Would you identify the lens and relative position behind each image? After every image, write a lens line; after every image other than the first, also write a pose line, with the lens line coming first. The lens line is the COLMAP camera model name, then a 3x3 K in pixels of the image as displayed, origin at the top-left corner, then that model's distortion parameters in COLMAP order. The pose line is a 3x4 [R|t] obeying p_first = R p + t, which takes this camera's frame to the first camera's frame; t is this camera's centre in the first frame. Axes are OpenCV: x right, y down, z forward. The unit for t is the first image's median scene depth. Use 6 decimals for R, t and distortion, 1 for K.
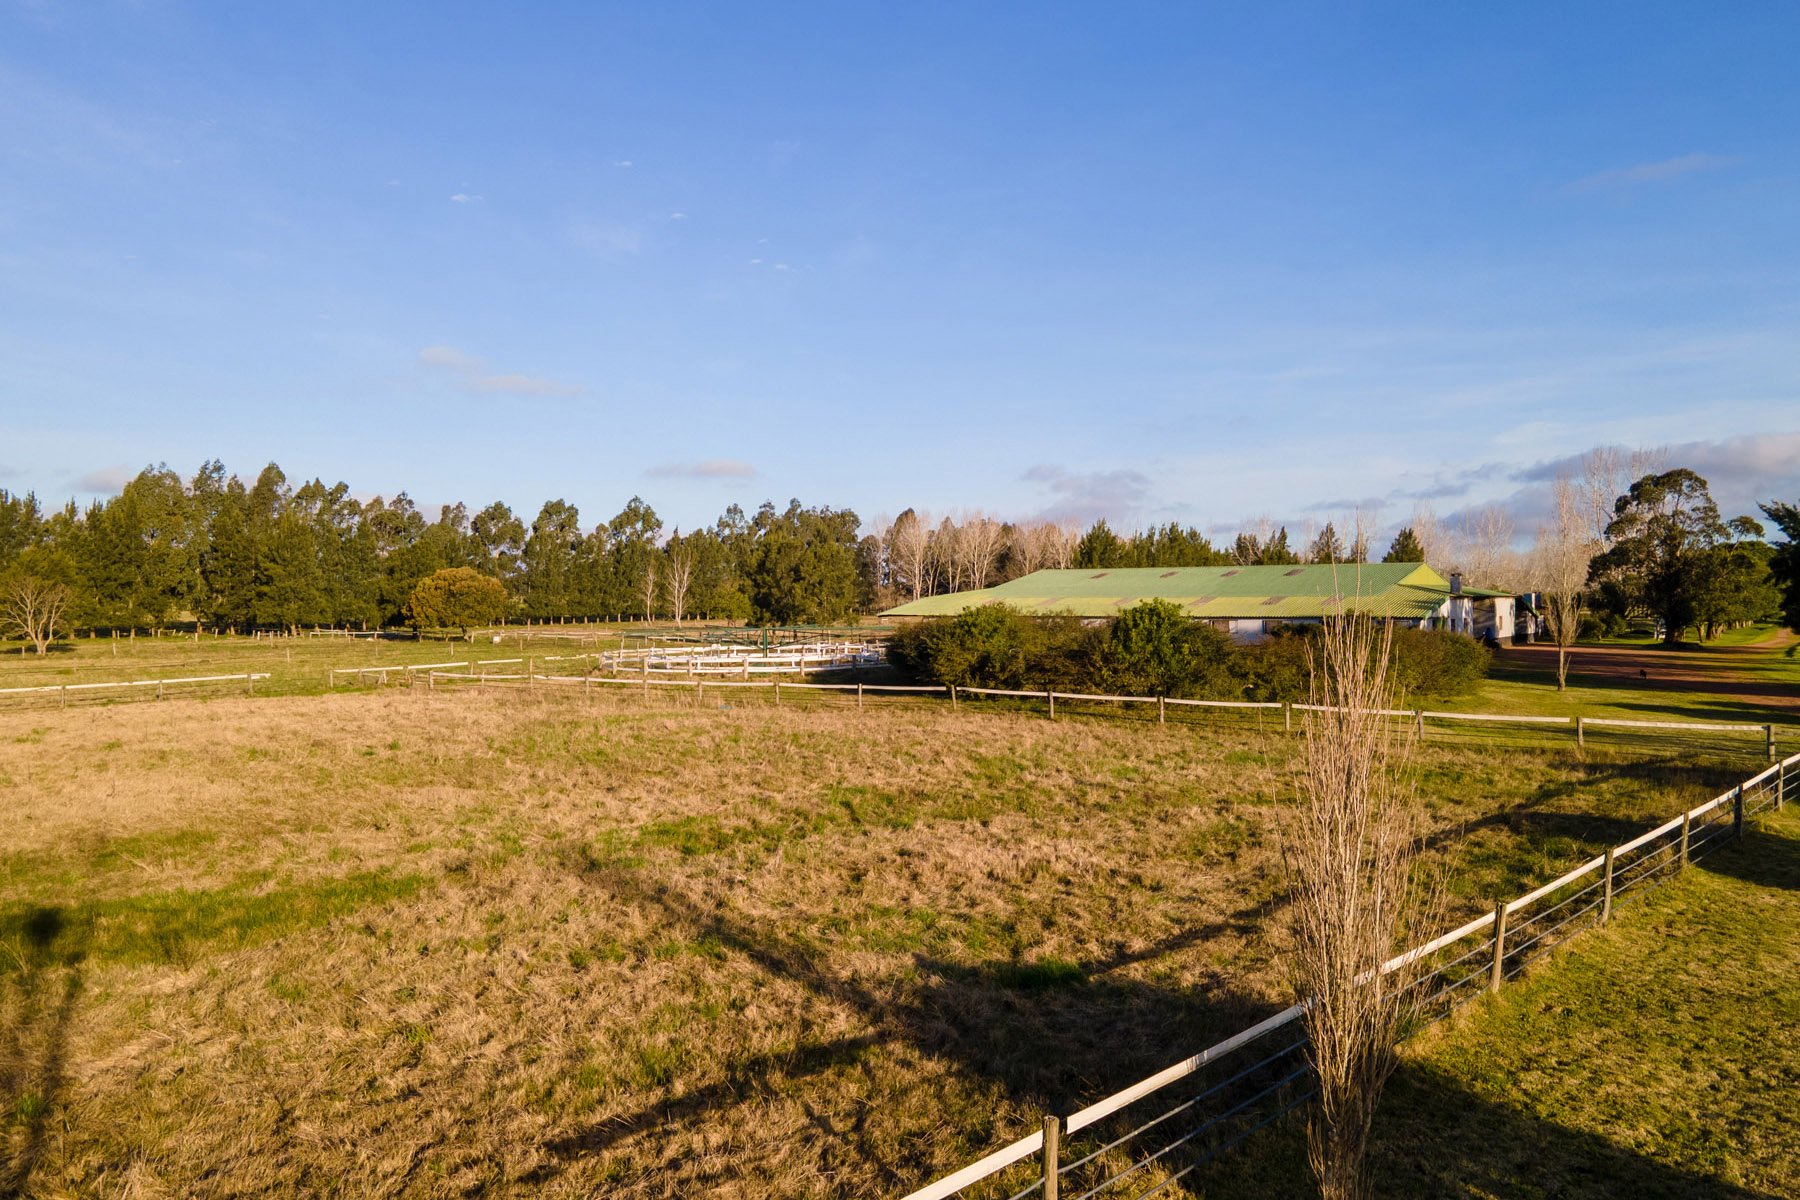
lens RADIAL K [[1321.1, 0, 900.0], [0, 1321.1, 600.0], [0, 0, 1]] dist [0.030851, 0.001653]
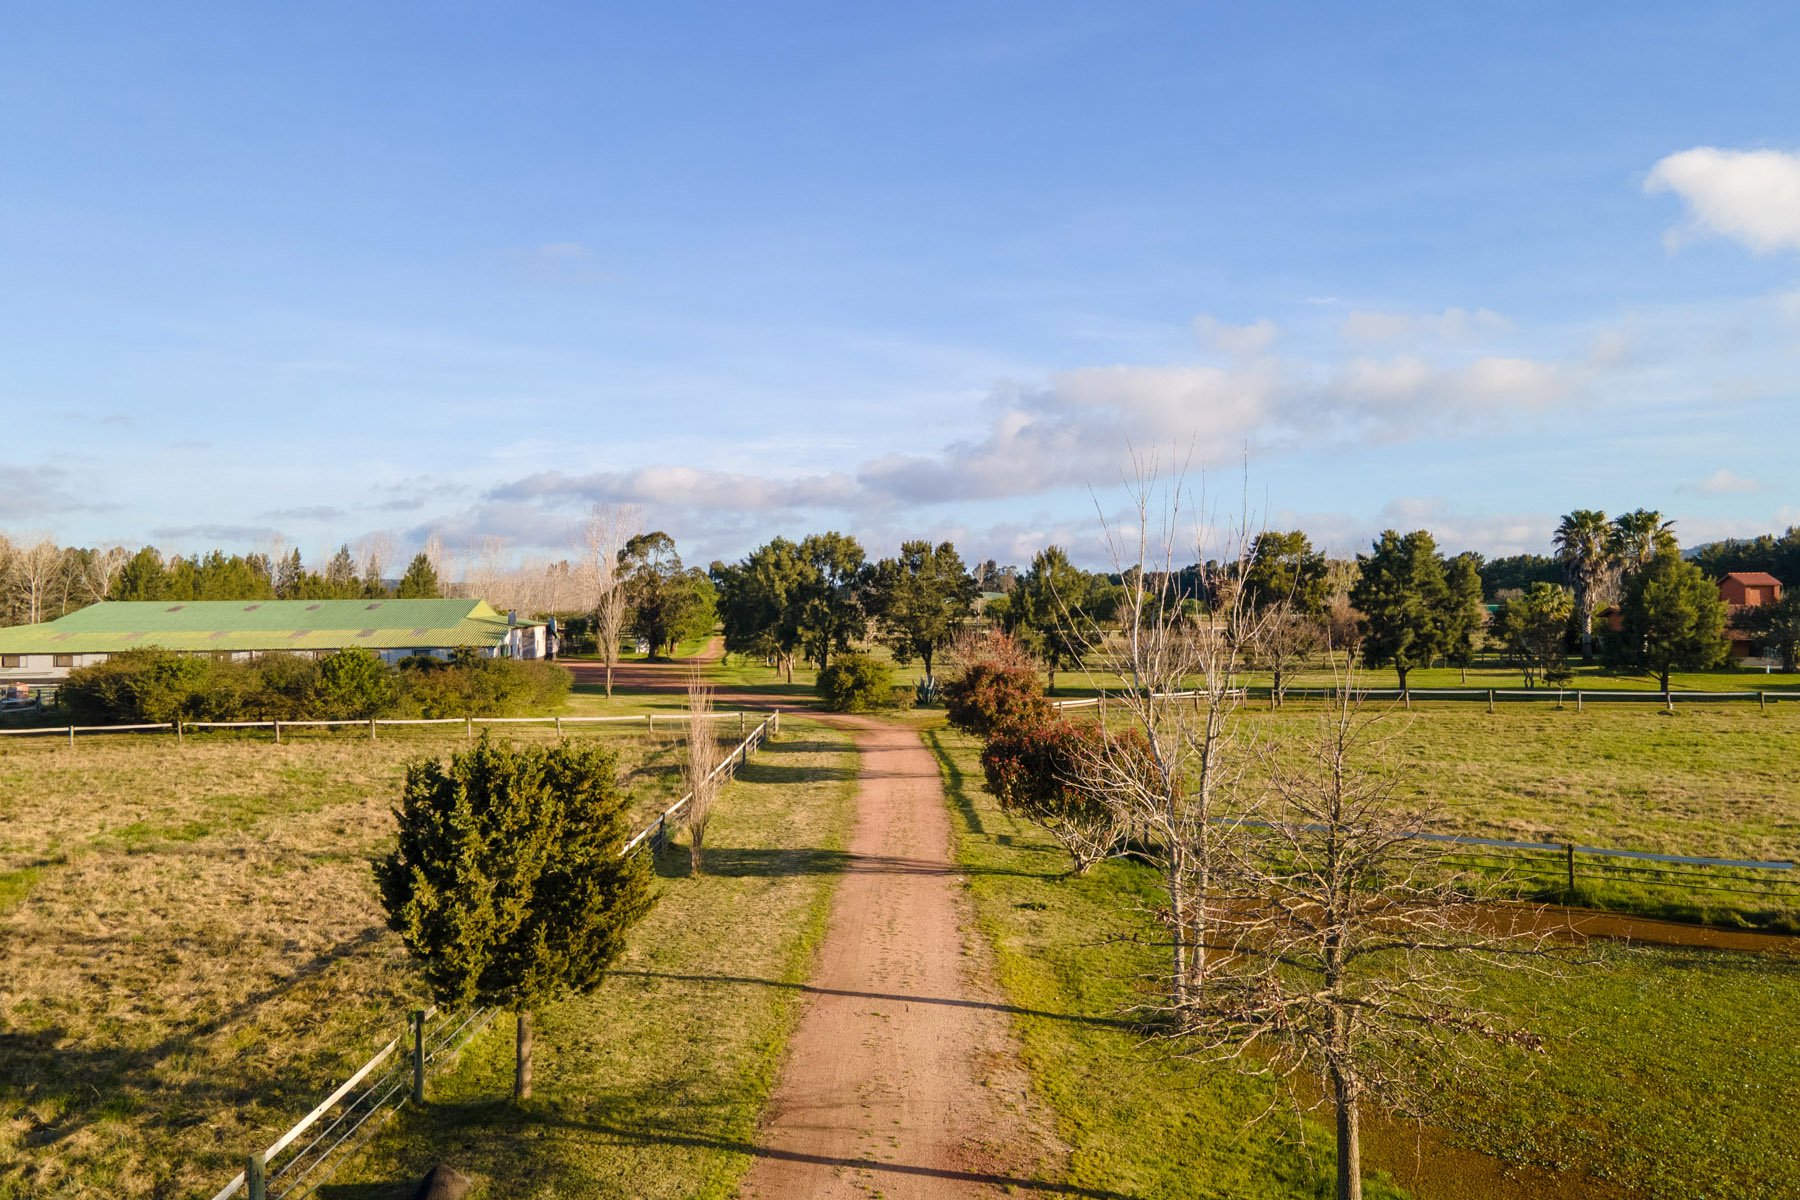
lens RADIAL K [[1332.0, 0, 900.0], [0, 1332.0, 600.0], [0, 0, 1]] dist [0.034445, 0.001982]
pose [[0.740835, -0.001285, 0.671686, -0.246797], [0.006209, 0.999969, -0.004936, -0.030040], [-0.671658, 0.007827, 0.740820, -0.296055]]
